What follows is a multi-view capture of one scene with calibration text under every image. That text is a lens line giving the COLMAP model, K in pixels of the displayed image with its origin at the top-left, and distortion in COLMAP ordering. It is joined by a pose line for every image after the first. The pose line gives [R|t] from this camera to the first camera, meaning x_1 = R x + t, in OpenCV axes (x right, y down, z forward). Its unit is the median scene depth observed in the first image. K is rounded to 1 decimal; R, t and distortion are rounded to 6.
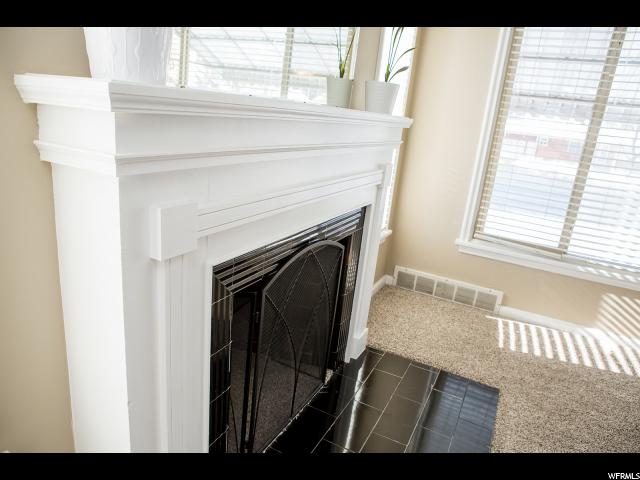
lens RADIAL K [[438.2, 0, 323.1], [0, 438.2, 237.4], [0, 0, 1]] dist [-0.104736, 0.072778]
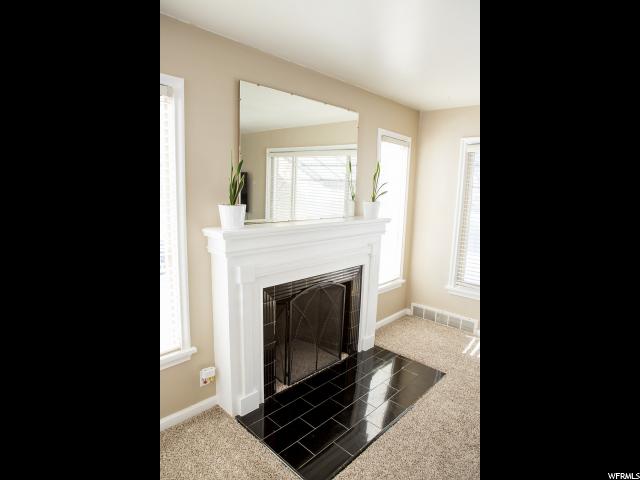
lens RADIAL K [[340.9, 0, 320.0], [0, 340.9, 240.0], [0, 0, 1]] dist [-0.073561, 0.000053]
pose [[0.949777, -0.032002, -0.311286, 0.326052], [-0.013761, 0.989523, -0.143717, 0.028940], [0.312624, 0.140783, 0.939386, -0.401271]]
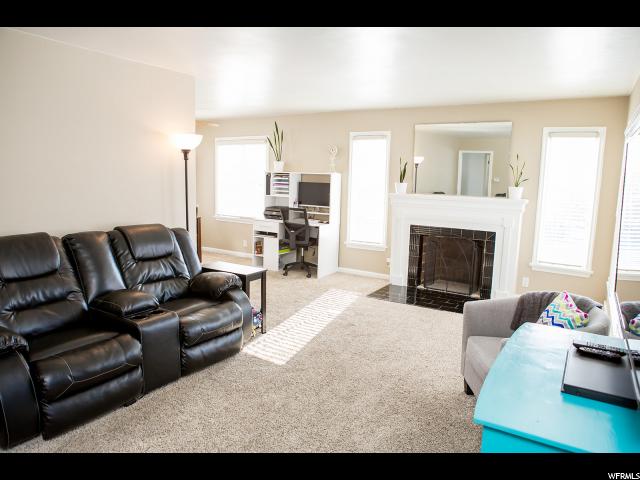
lens RADIAL K [[442.9, 0, 320.0], [0, 442.9, 240.0], [0, 0, 1]] dist [-0.118403, 0.079561]
pose [[-0.097192, 0.038291, -0.994529, 2.300238], [-0.301072, 0.951311, 0.066050, 0.092072], [0.948636, 0.305844, -0.080932, 0.180325]]
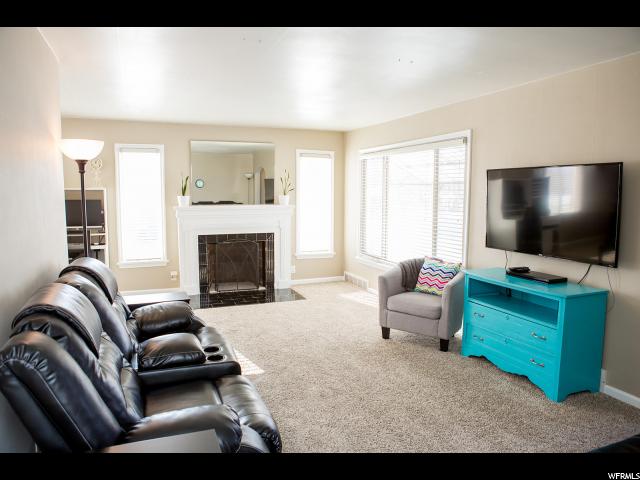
lens RADIAL K [[438.2, 0, 323.1], [0, 438.2, 237.4], [0, 0, 1]] dist [-0.104736, 0.072778]
pose [[0.749430, -0.032722, -0.661275, 2.053072], [-0.106813, 0.979719, -0.169532, 0.378992], [0.653411, 0.197685, 0.730736, -0.911202]]
